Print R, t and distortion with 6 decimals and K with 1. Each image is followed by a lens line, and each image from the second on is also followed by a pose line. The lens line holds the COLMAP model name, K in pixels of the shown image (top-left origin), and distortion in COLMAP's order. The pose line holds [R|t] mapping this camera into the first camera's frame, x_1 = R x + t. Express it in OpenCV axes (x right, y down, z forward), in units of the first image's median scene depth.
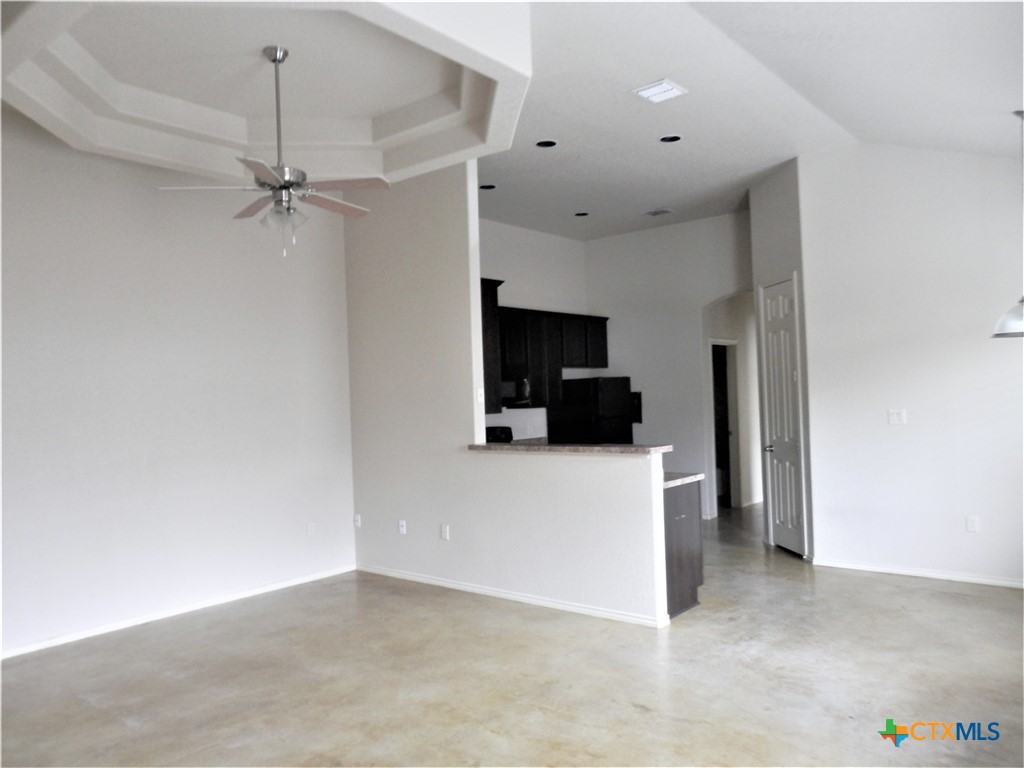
lens RADIAL K [[802.7, 0, 520.9], [0, 802.7, 376.3], [0, 0, 1]] dist [0.056984, 0.005935]
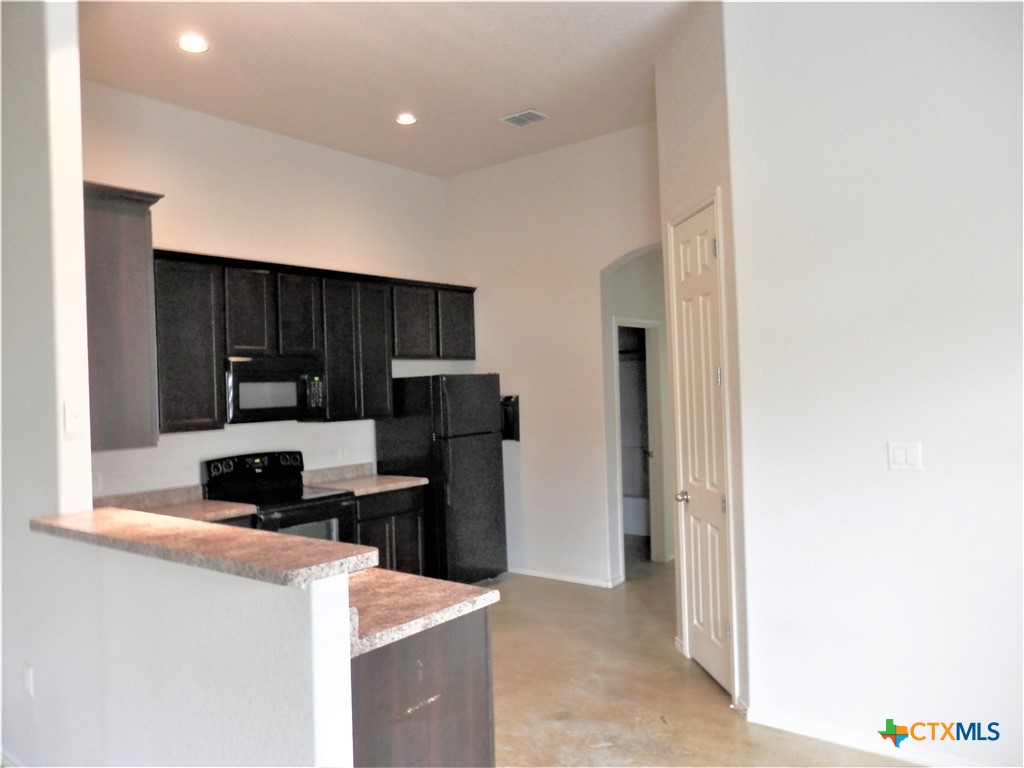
lens RADIAL K [[802.7, 0, 502.4], [0, 802.7, 376.0], [0, 0, 1]] dist [0.056984, 0.005935]
pose [[0.999997, 0.002105, 0.000879, 0.234305], [-0.002115, 0.999936, 0.011138, -0.008007], [-0.000856, -0.011140, 0.999938, 0.547841]]
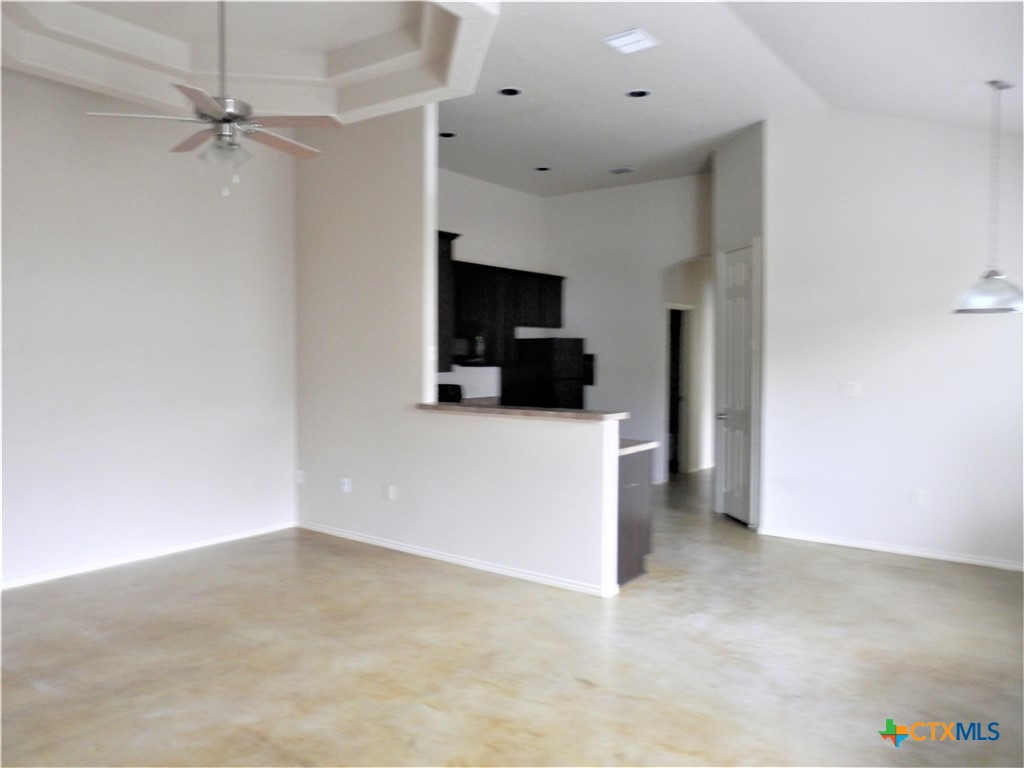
lens RADIAL K [[802.7, 0, 513.8], [0, 802.7, 366.4], [0, 0, 1]] dist [0.056984, 0.005935]
pose [[0.997987, 0.038008, 0.050769, -0.000025], [-0.040116, 0.998347, 0.041170, -0.002523], [-0.049121, -0.043123, 0.997861, 0.033162]]
